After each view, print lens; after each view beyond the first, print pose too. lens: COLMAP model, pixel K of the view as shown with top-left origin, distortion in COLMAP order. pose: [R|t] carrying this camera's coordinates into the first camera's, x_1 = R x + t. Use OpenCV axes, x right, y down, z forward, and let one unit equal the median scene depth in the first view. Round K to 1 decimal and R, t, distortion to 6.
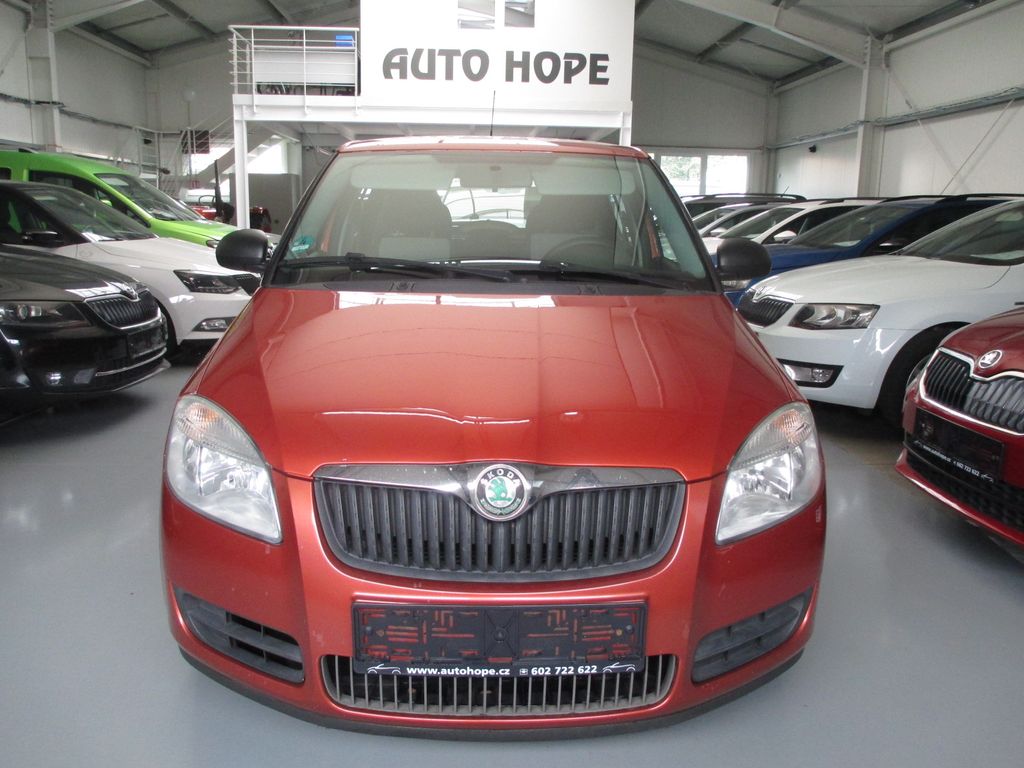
lens RADIAL K [[851.9, 0, 512.0], [0, 851.9, 384.0], [0, 0, 1]] dist [-0.063187, 0.023670]
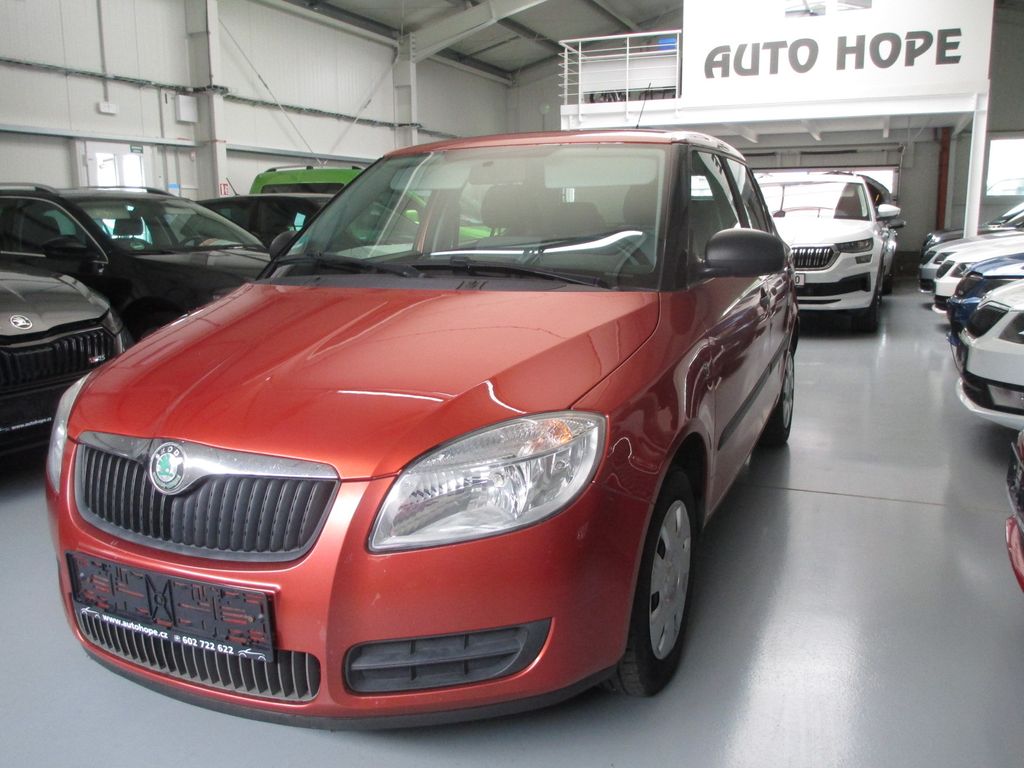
lens RADIAL K [[851.9, 0, 512.0], [0, 851.9, 384.0], [0, 0, 1]] dist [-0.063187, 0.023670]
pose [[0.896387, 0.056731, -0.439628, 0.098385], [-0.059087, 0.998218, 0.008338, -0.001557], [0.439317, 0.018502, 0.898141, 0.026985]]
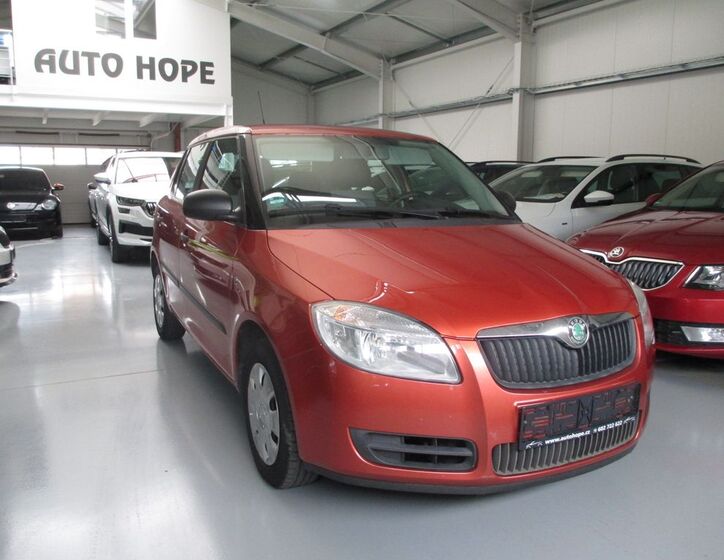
lens RADIAL K [[618.6, 0, 362.0], [0, 618.6, 280.0], [0, 0, 1]] dist [-0.045682, 0.011284]
pose [[0.907063, -0.080350, 0.413255, -0.111323], [0.093406, 0.995562, -0.011452, -0.001092], [-0.410501, 0.048988, 0.910543, 0.000233]]
